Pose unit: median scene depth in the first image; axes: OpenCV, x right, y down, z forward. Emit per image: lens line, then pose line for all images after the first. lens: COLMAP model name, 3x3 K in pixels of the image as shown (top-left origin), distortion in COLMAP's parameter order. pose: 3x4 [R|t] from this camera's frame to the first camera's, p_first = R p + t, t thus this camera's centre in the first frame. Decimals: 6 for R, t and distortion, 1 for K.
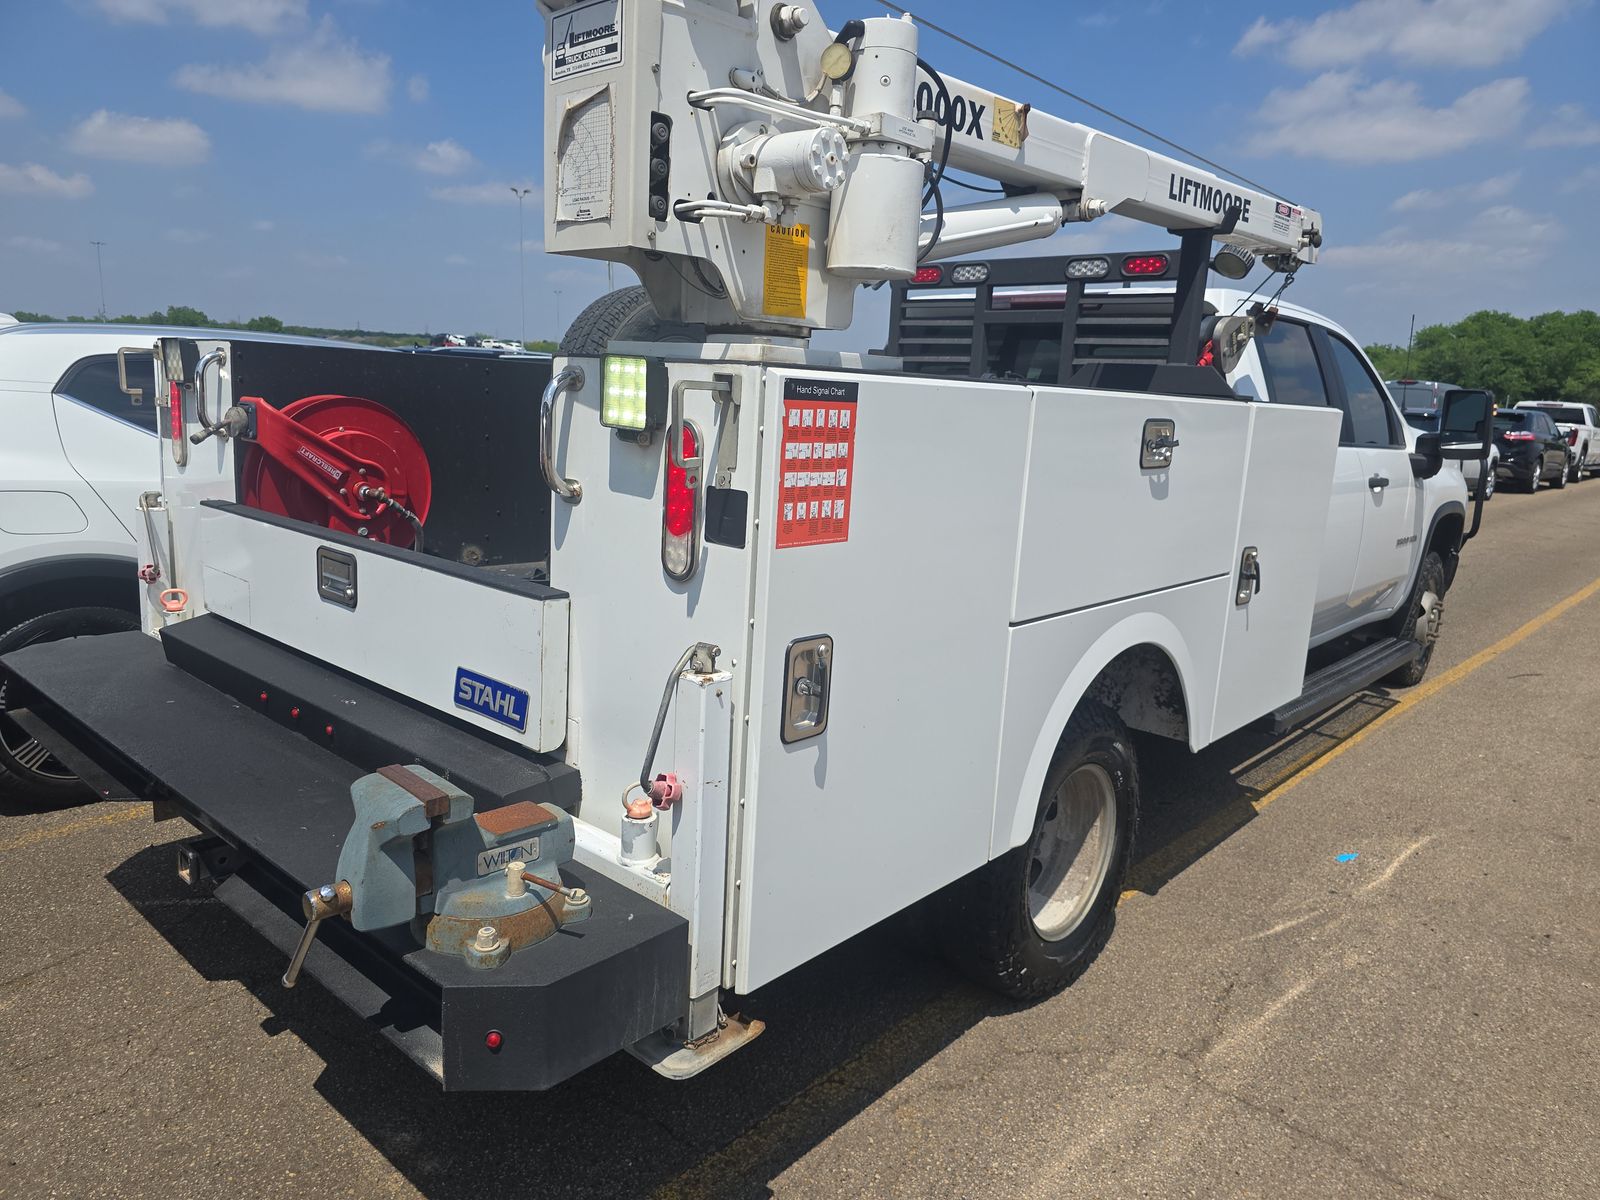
lens RADIAL K [[1089.5, 0, 797.2], [0, 1089.5, 588.9], [0, 0, 1]] dist [0.051952, -0.054306]
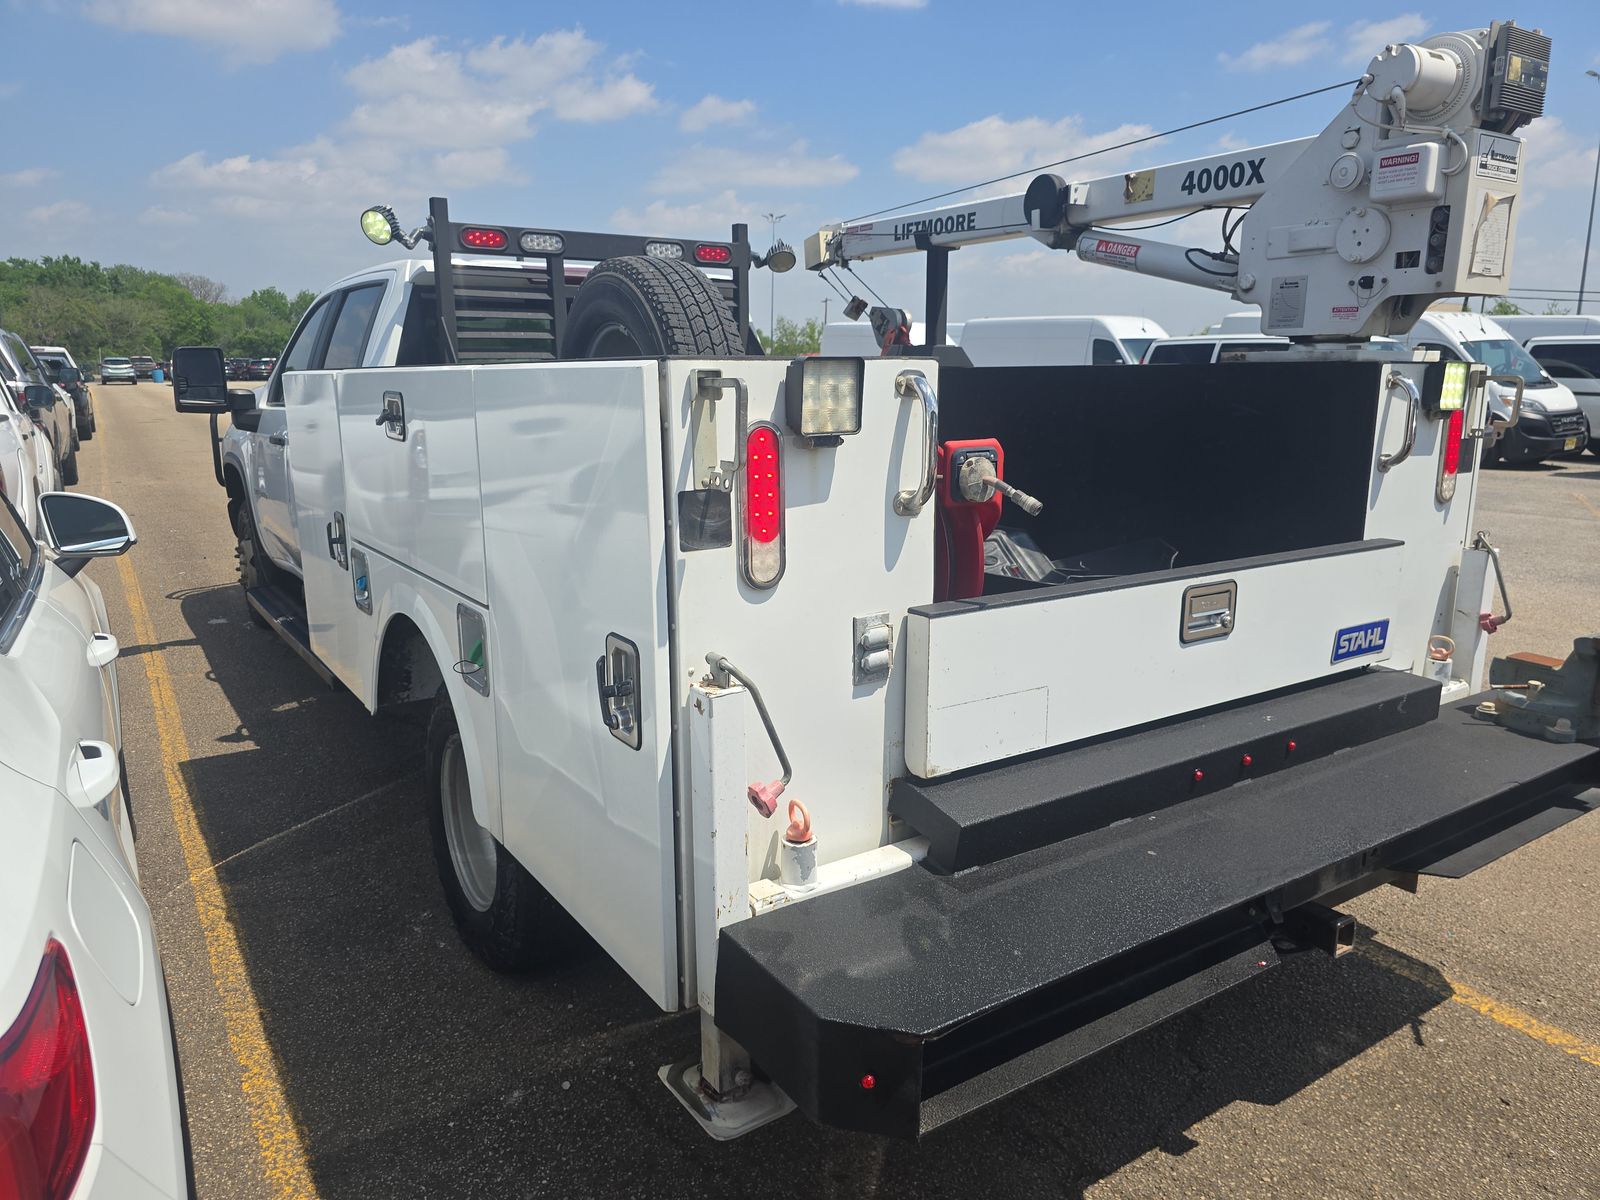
lens RADIAL K [[1089.5, 0, 797.2], [0, 1089.5, 588.9], [0, 0, 1]] dist [0.051952, -0.054306]
pose [[0.245770, -0.238608, 0.939502, -1.578712], [0.187584, 0.962615, 0.195407, -0.317135], [-0.951004, 0.128211, 0.281341, 1.231689]]
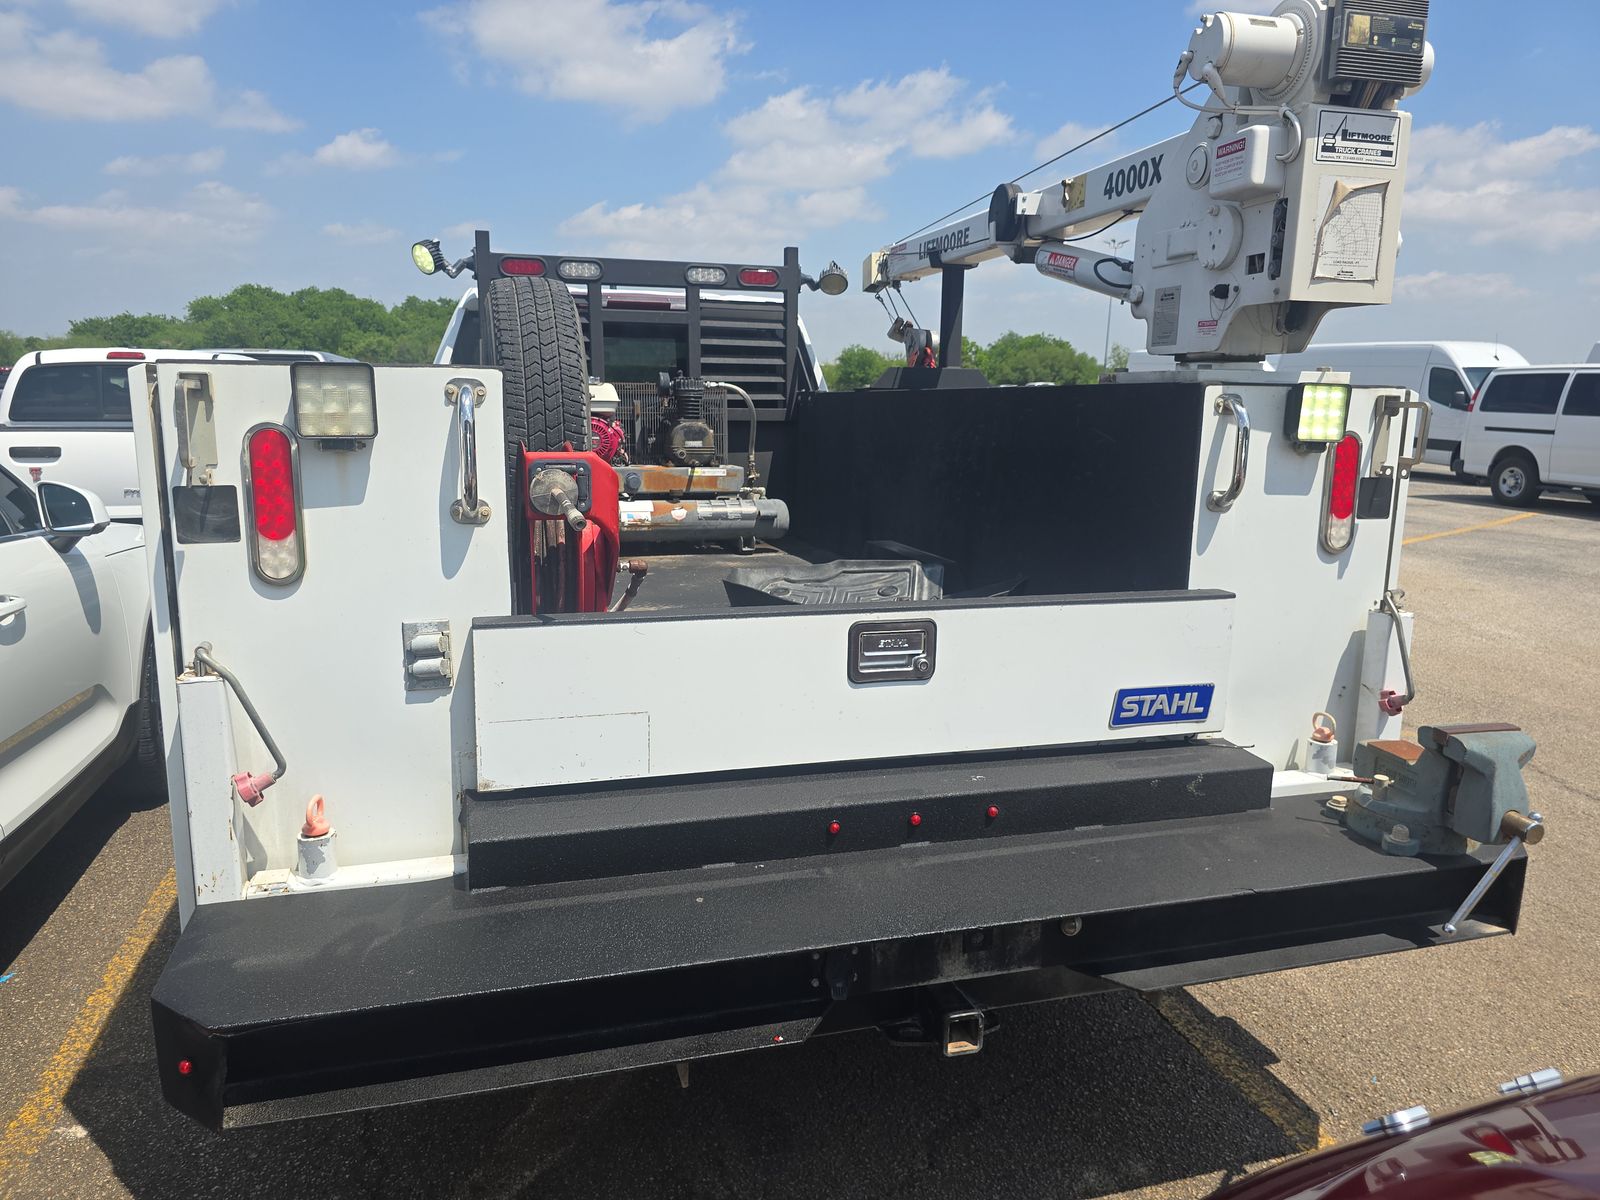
lens RADIAL K [[1089.5, 0, 797.2], [0, 1089.5, 588.9], [0, 0, 1]] dist [0.051952, -0.054306]
pose [[0.525292, -0.189457, 0.829563, -1.318431], [0.167605, 0.978837, 0.117418, -0.194521], [-0.834252, 0.077360, 0.545929, 0.692838]]
